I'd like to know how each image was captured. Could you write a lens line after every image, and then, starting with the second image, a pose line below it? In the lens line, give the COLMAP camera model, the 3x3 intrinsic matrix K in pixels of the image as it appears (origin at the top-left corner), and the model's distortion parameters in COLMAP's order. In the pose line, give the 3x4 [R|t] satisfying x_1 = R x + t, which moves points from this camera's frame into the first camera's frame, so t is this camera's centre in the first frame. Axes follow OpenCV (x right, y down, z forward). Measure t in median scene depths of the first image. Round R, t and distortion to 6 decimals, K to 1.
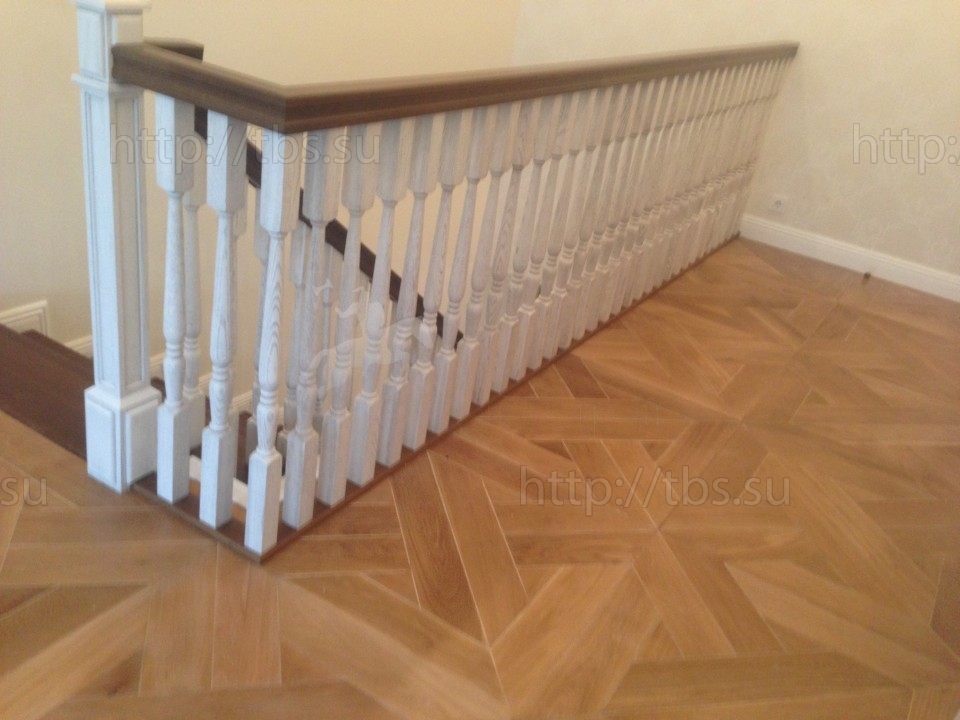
lens RADIAL K [[891.1, 0, 480.0], [0, 891.1, 360.0], [0, 0, 1]] dist [0.129503, -0.296198]
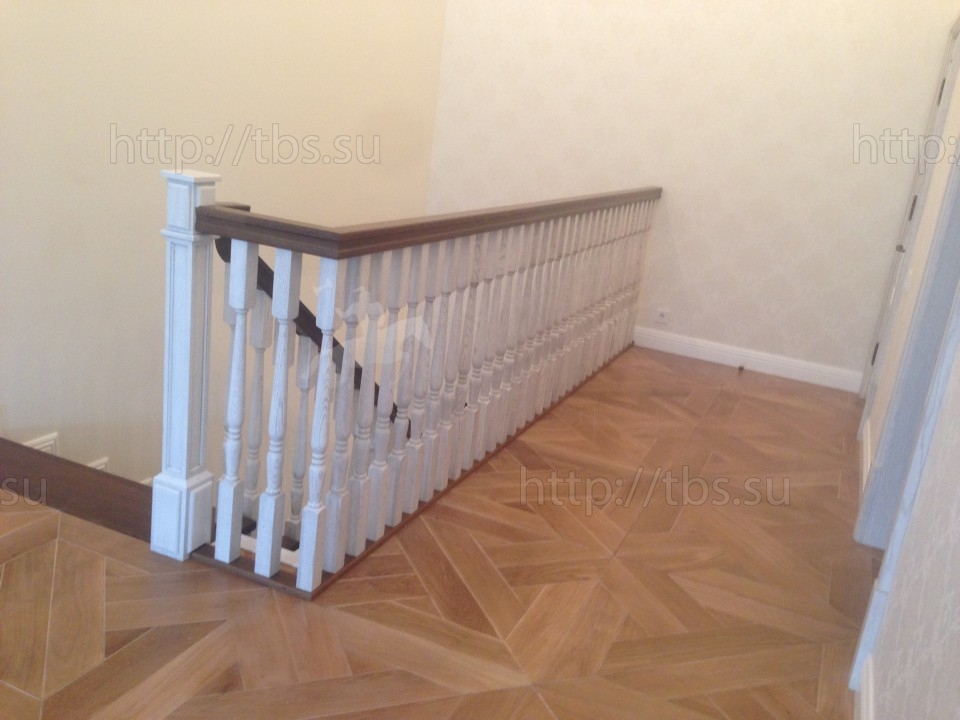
lens RADIAL K [[894.7, 0, 463.9], [0, 894.7, 359.3], [0, 0, 1]] dist [0.000934, 0.011144]
pose [[0.991405, -0.071045, 0.109854, -0.121572], [0.088284, 0.982995, -0.161017, 0.097007], [-0.096547, 0.169332, 0.980819, -0.242325]]
